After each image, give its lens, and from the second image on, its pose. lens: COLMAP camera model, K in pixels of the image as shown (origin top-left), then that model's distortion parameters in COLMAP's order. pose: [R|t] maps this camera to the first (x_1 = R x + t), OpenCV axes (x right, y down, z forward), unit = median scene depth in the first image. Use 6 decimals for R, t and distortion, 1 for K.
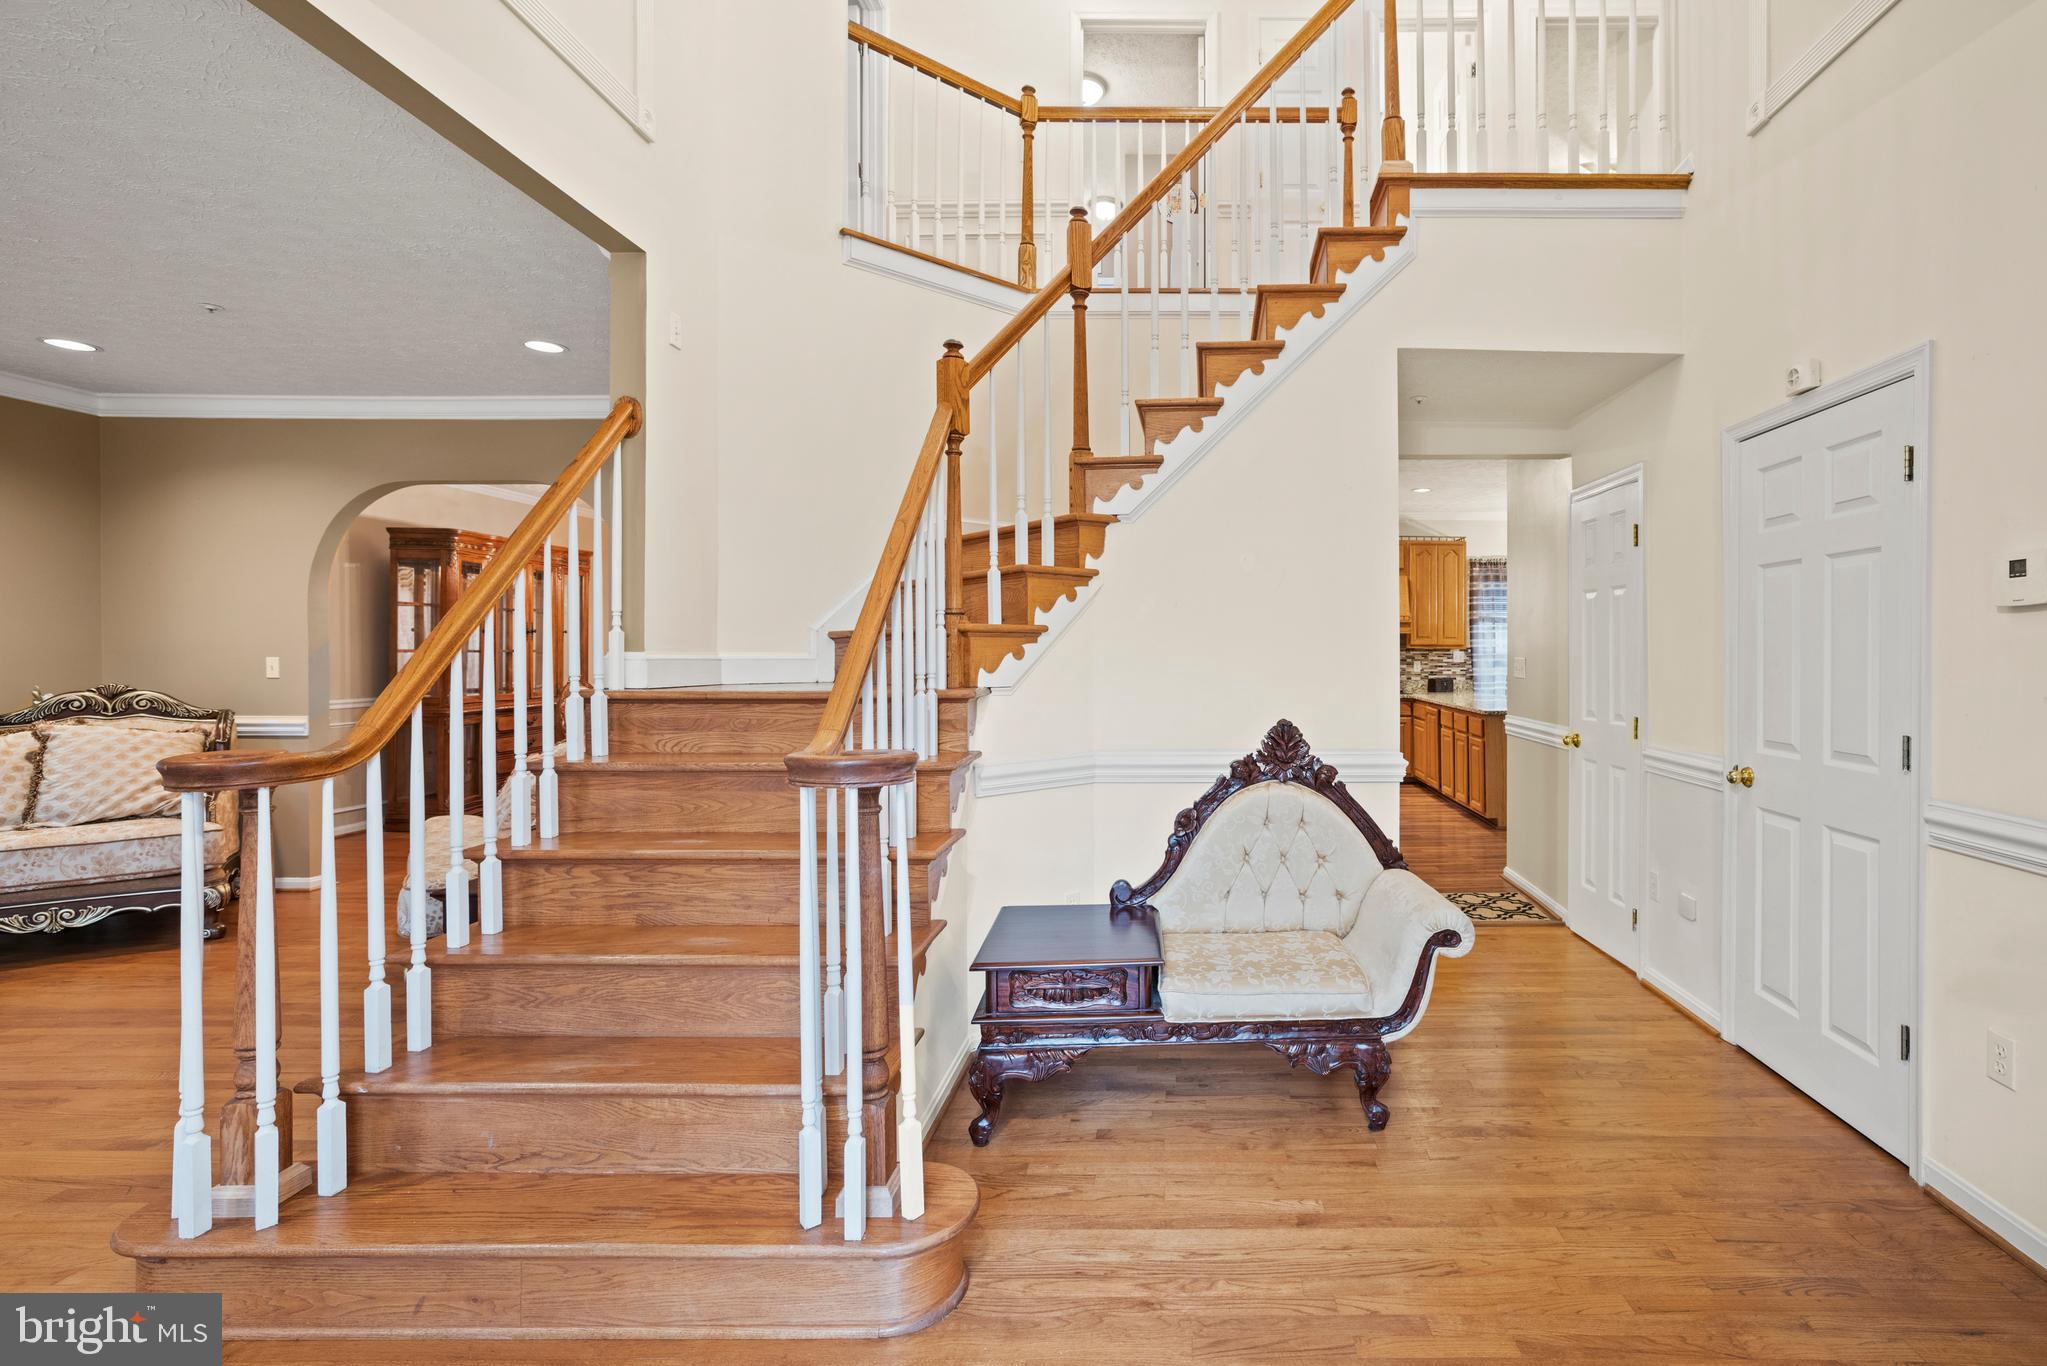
lens RADIAL K [[878.4, 0, 1039.1], [0, 878.4, 660.4], [0, 0, 1]] dist [-0.028686, 0.011369]
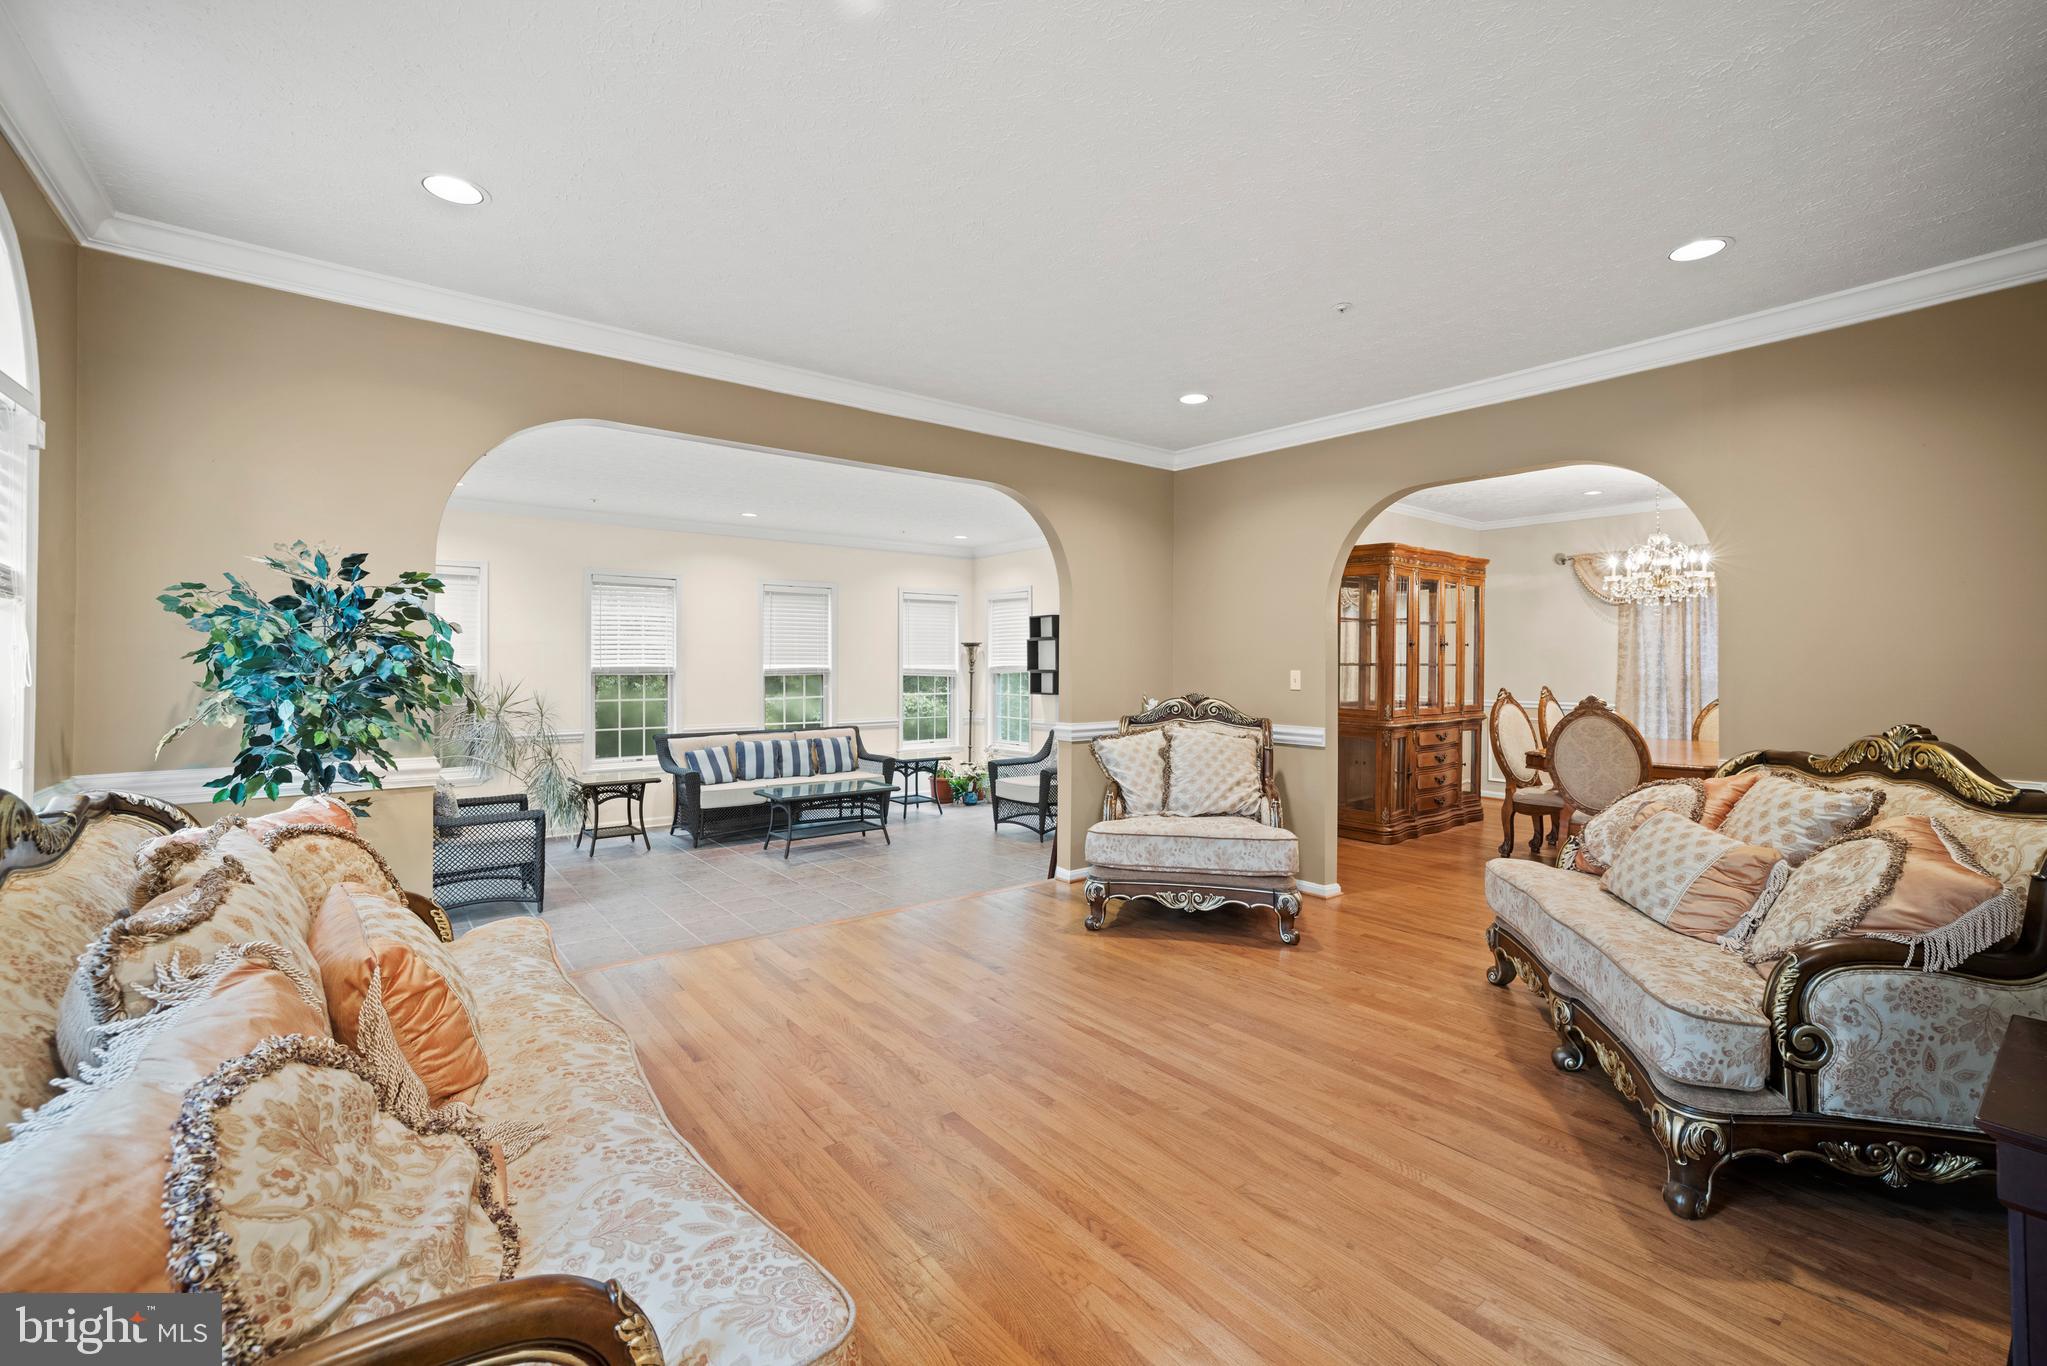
lens RADIAL K [[878.4, 0, 1024.0], [0, 878.4, 667.8], [0, 0, 1]] dist [-0.028686, 0.011369]
pose [[0.620069, 0.009536, -0.784490, -0.336317], [-0.014677, 0.999892, 0.000553, -0.003599], [0.784410, 0.011171, 0.620142, 0.098109]]
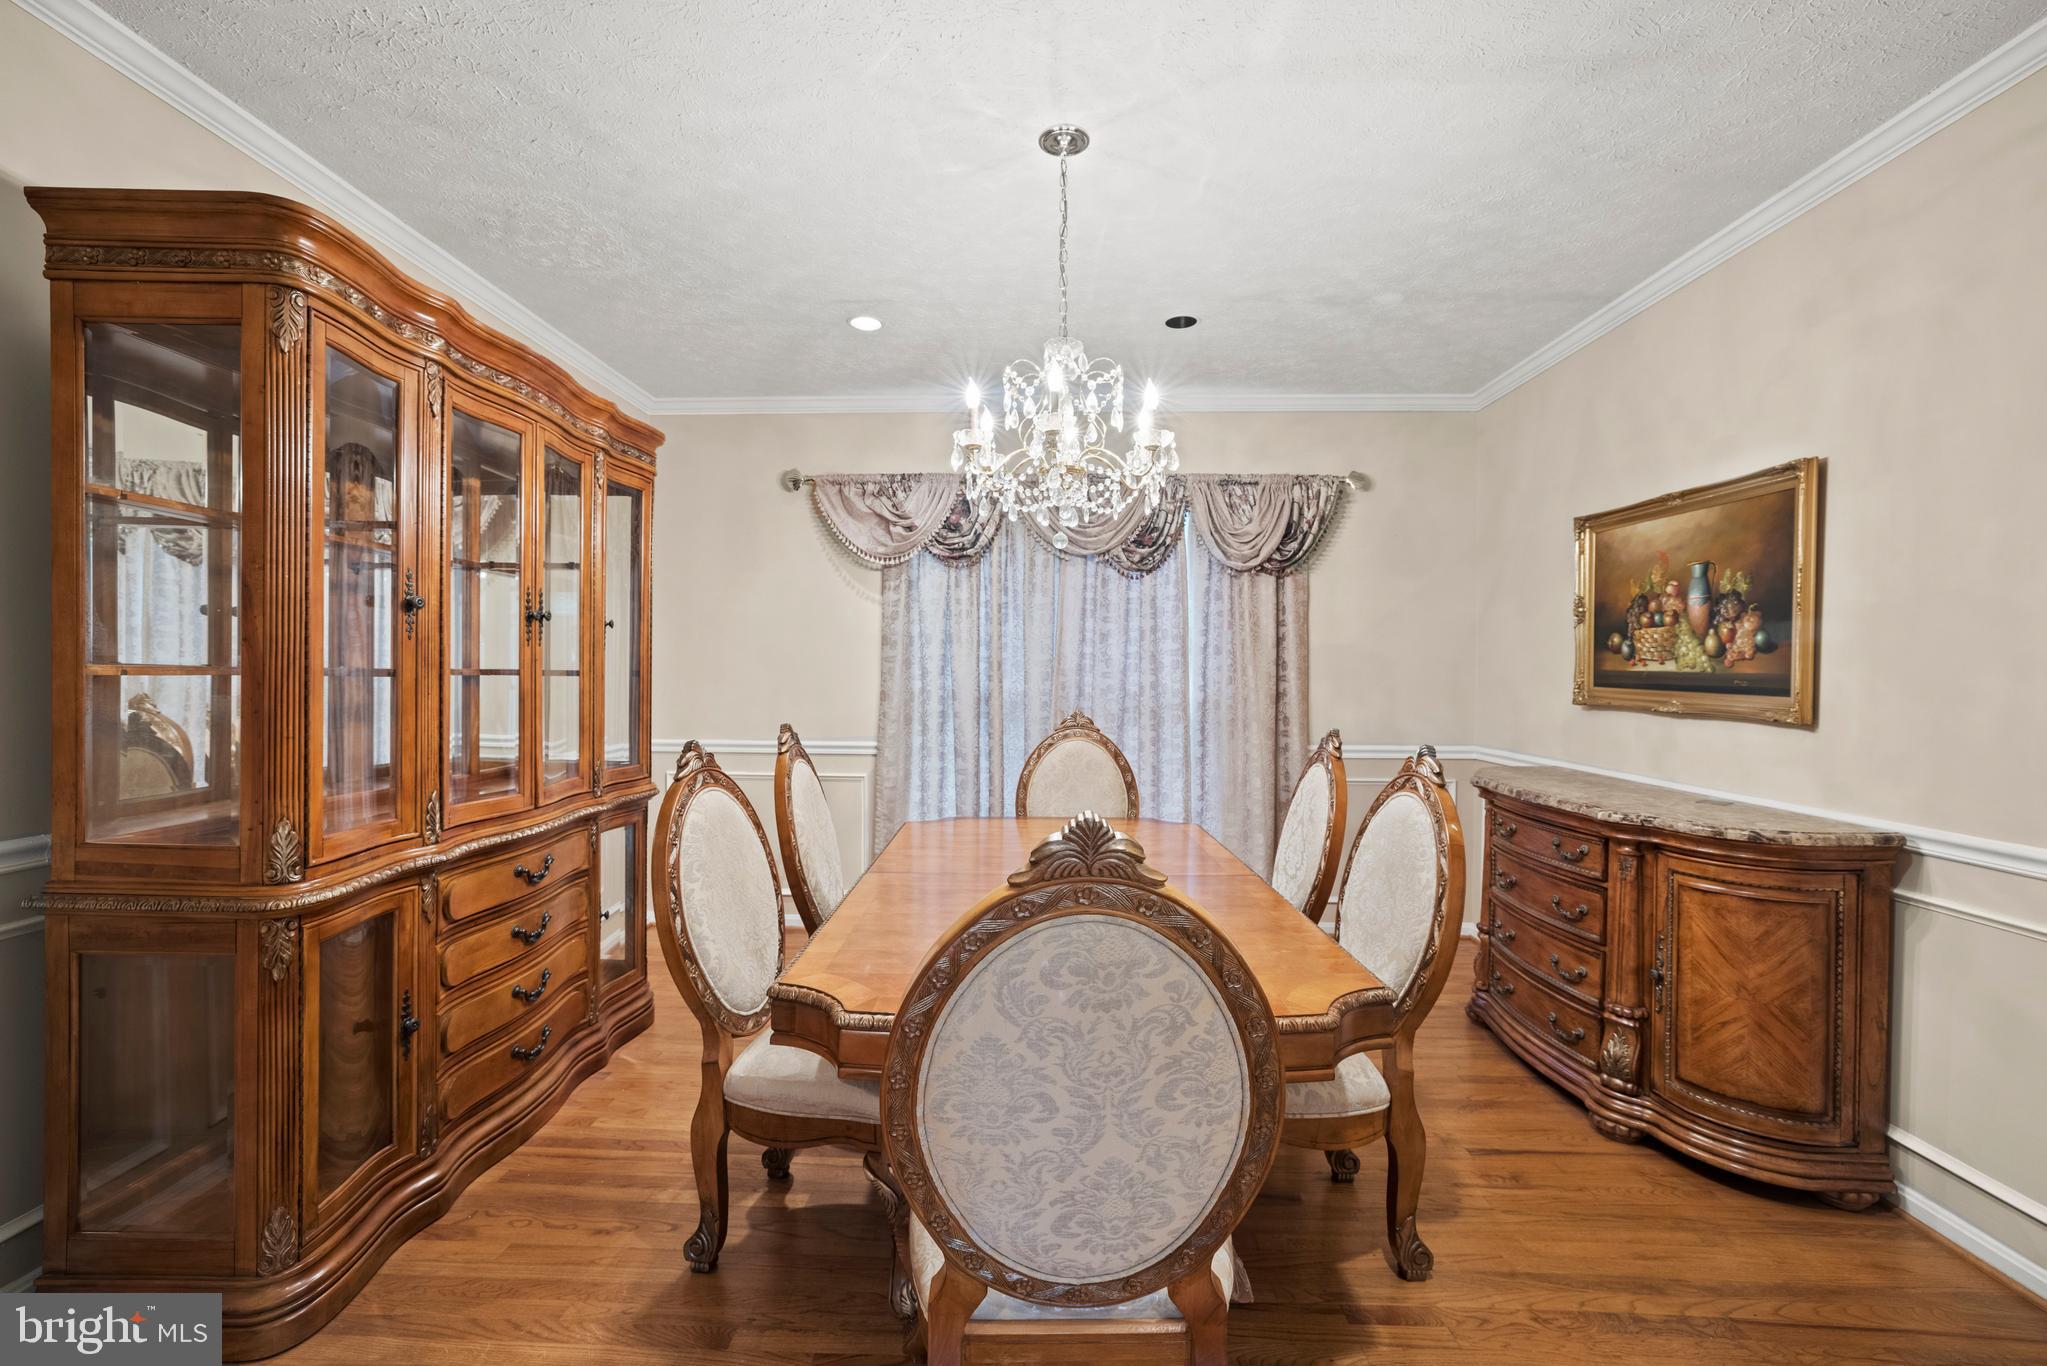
lens RADIAL K [[878.4, 0, 1019.4], [0, 878.4, 680.9], [0, 0, 1]] dist [-0.028686, 0.011369]
pose [[0.999115, 0.009865, -0.040881, -0.926605], [-0.010065, 0.999938, -0.004693, -0.018514], [0.040832, 0.005100, 0.999153, 1.495584]]
